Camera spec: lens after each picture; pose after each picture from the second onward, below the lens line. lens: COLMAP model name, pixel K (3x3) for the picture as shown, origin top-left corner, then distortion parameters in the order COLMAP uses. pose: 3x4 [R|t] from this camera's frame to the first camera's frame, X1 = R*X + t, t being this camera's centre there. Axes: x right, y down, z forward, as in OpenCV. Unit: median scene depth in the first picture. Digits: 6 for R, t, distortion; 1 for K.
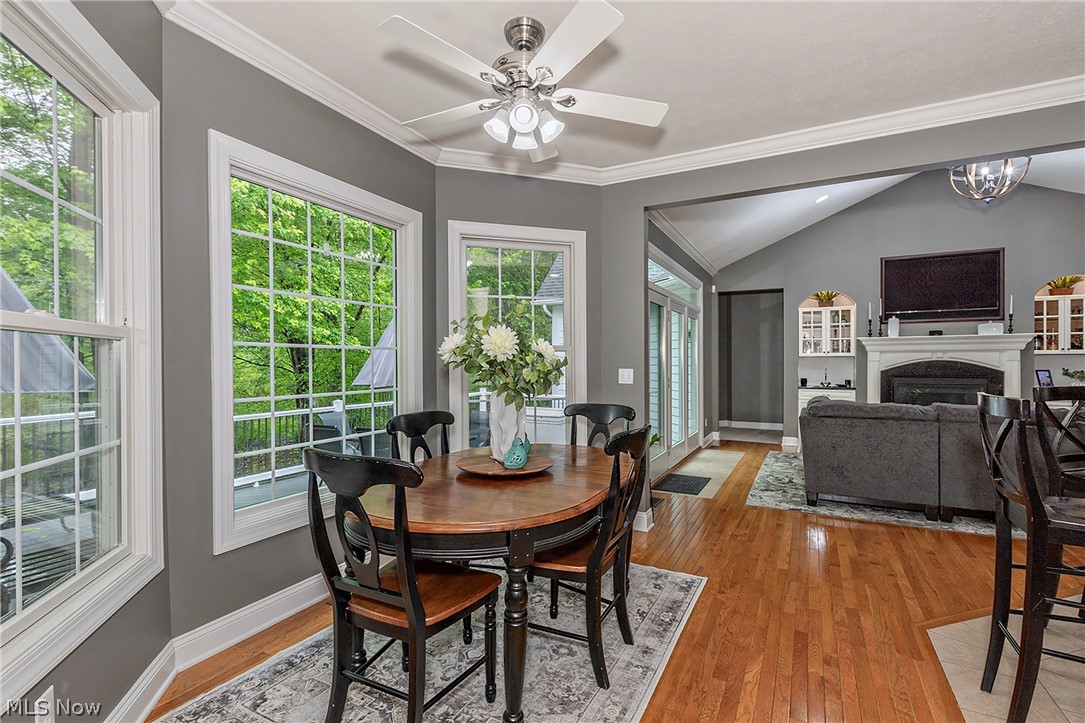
lens RADIAL K [[515.4, 0, 544.3], [0, 515.4, 358.3], [0, 0, 1]] dist [-0.002317, -0.000392]
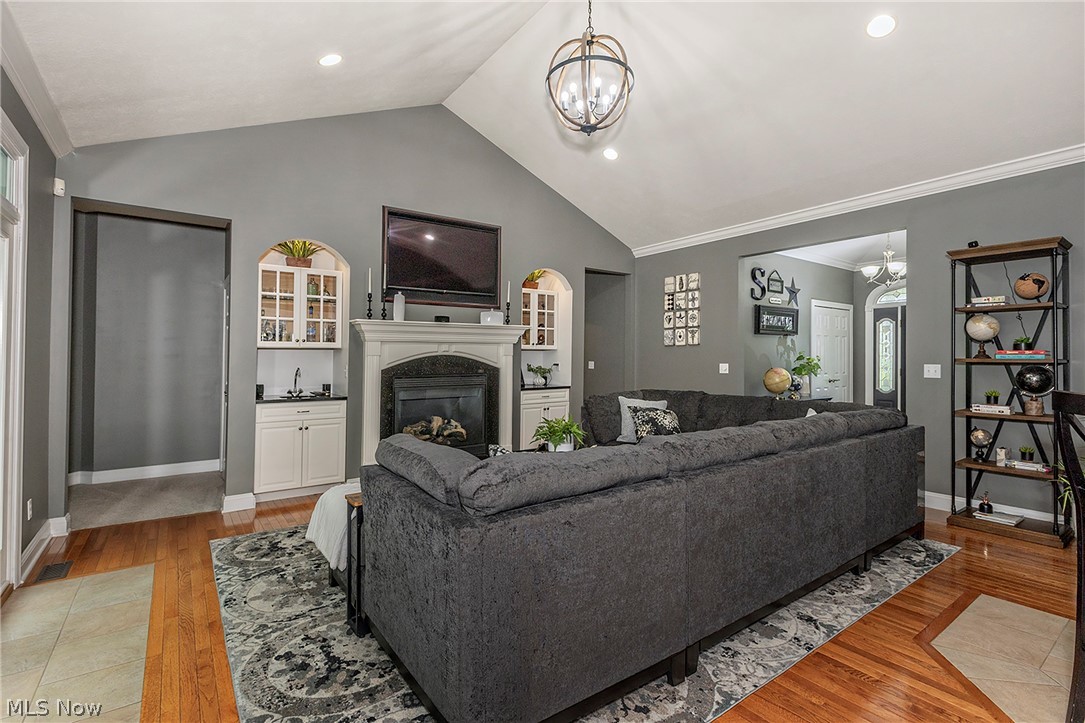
lens RADIAL K [[515.4, 0, 560.0], [0, 515.4, 347.9], [0, 0, 1]] dist [-0.002317, -0.000392]
pose [[0.437170, 0.015371, 0.899248, 0.142154], [-0.008387, 0.999880, -0.013014, 0.001857], [-0.899340, -0.001852, 0.437246, 0.486003]]
